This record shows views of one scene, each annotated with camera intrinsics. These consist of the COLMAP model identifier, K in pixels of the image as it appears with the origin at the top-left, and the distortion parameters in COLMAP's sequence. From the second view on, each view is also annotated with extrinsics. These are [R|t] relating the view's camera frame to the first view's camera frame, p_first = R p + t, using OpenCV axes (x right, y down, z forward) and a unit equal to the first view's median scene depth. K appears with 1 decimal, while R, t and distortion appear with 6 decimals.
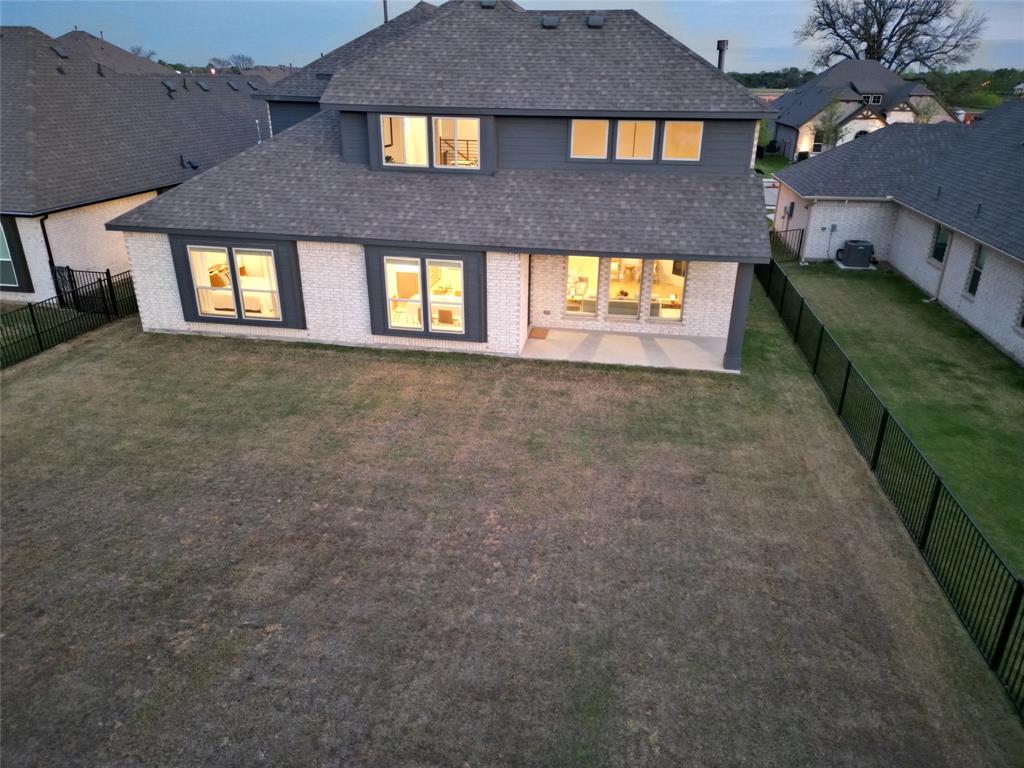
lens RADIAL K [[712.4, 0, 512.0], [0, 712.4, 384.0], [0, 0, 1]] dist [0.107774, -0.120238]
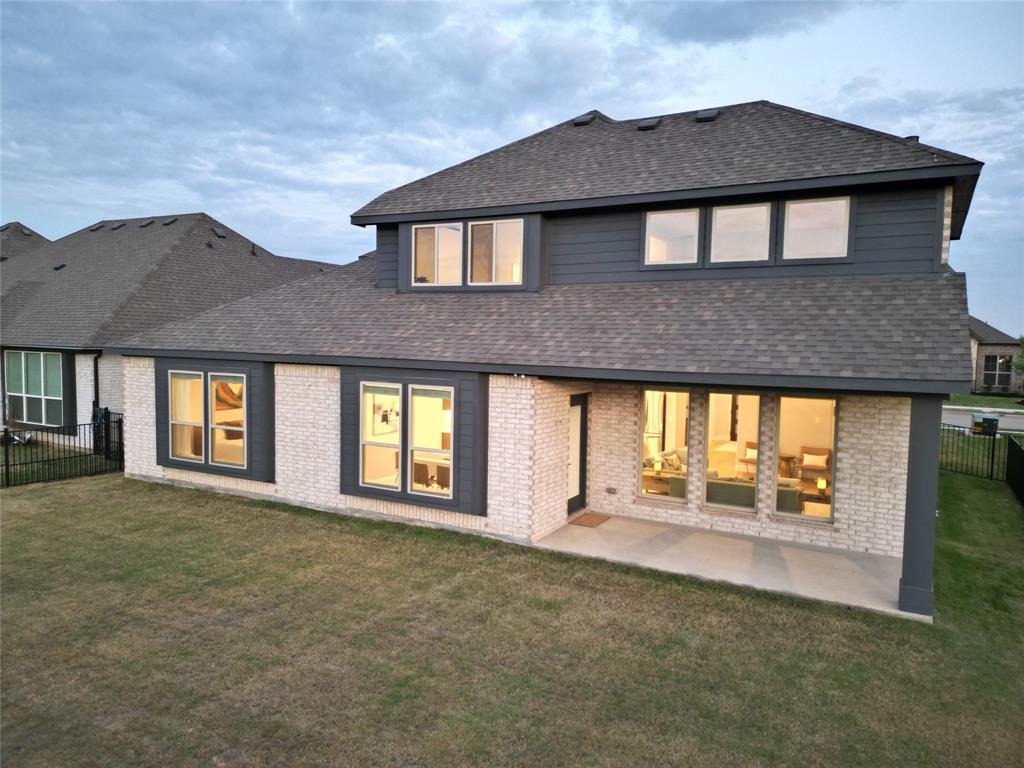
lens RADIAL K [[712.4, 0, 512.0], [0, 712.4, 384.0], [0, 0, 1]] dist [0.107774, -0.120238]
pose [[0.942095, 0.029190, -0.334073, 0.196370], [-0.138814, 0.940792, -0.309258, 0.024611], [0.305266, 0.337724, 0.890368, 0.389534]]
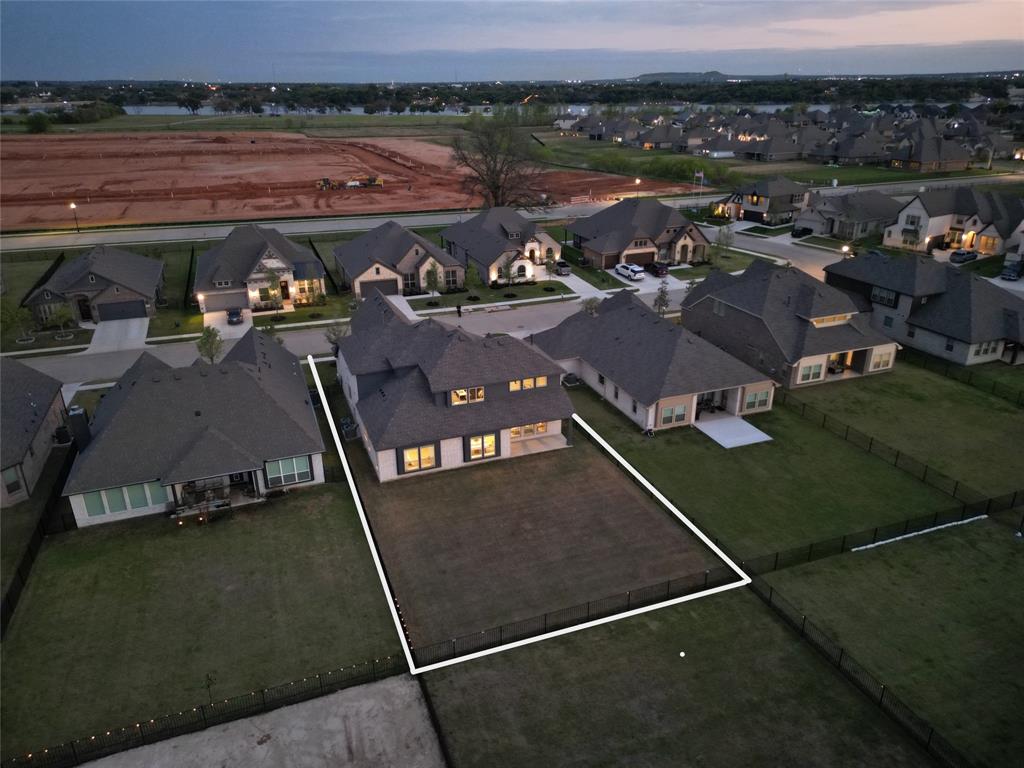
lens RADIAL K [[712.4, 0, 512.0], [0, 712.4, 384.0], [0, 0, 1]] dist [0.107774, -0.120238]
pose [[0.864140, -0.209560, 0.457545, -1.330114], [0.210629, 0.976319, 0.049359, -0.498708], [-0.457054, 0.053719, 0.887815, -1.762752]]
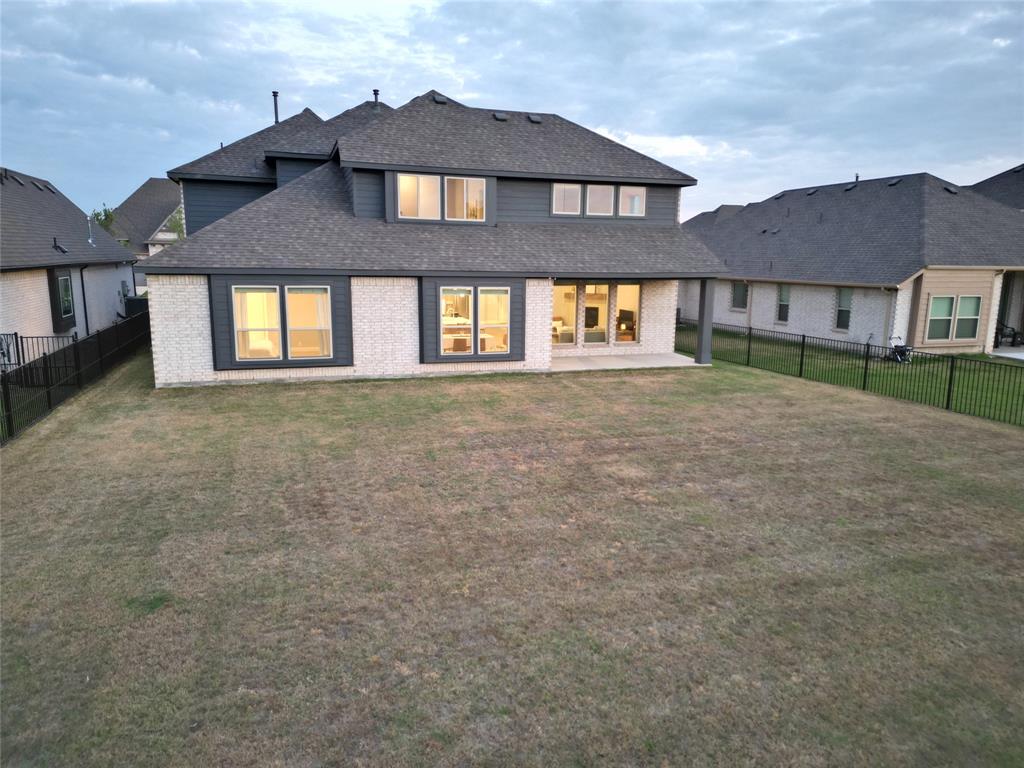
lens RADIAL K [[712.4, 0, 512.0], [0, 712.4, 384.0], [0, 0, 1]] dist [0.107774, -0.120238]
pose [[0.884299, -0.080447, 0.459938, -0.571423], [0.176527, 0.969536, -0.169819, 0.164447], [-0.432265, 0.231362, 0.871561, 0.031290]]
